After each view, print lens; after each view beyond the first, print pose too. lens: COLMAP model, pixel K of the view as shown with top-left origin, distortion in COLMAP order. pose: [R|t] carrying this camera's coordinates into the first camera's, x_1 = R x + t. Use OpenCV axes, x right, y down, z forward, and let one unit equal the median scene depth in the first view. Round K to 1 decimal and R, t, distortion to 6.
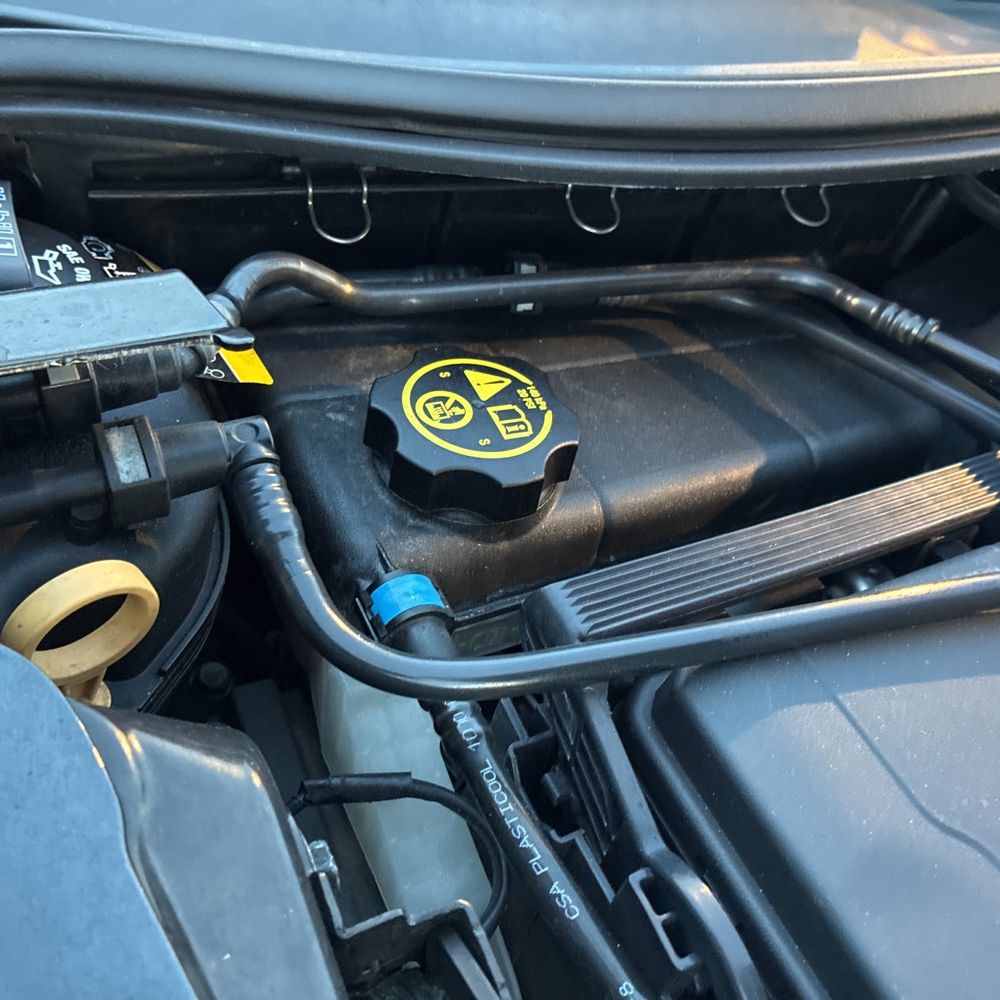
lens RADIAL K [[1011.2, 0, 500.0], [0, 1011.2, 500.0], [0, 0, 1]] dist [0.022921, -0.008587]
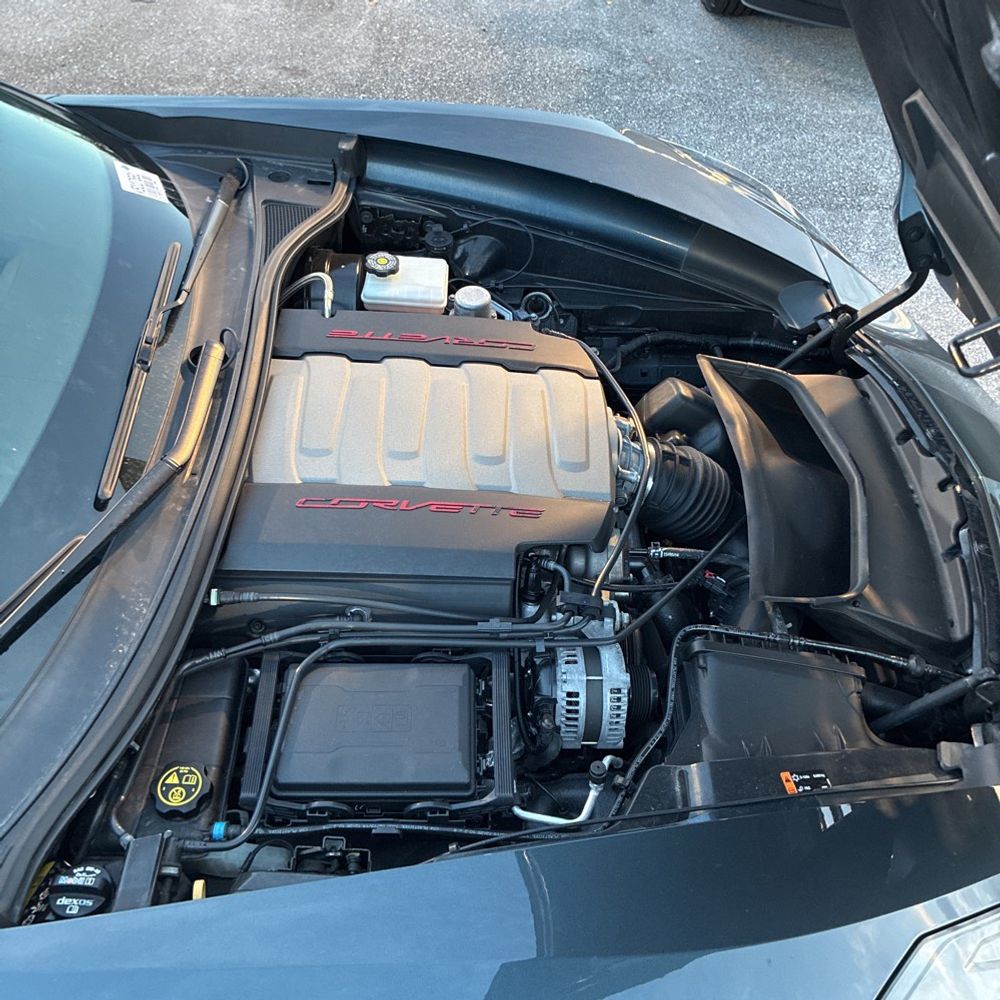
lens RADIAL K [[1011.2, 0, 500.0], [0, 1011.2, 500.0], [0, 0, 1]] dist [0.022921, -0.008587]
pose [[0.429053, -0.752026, 0.500370, -0.593687], [0.648340, 0.642098, 0.409103, -1.527485], [-0.628943, 0.148883, 0.763063, -2.695670]]
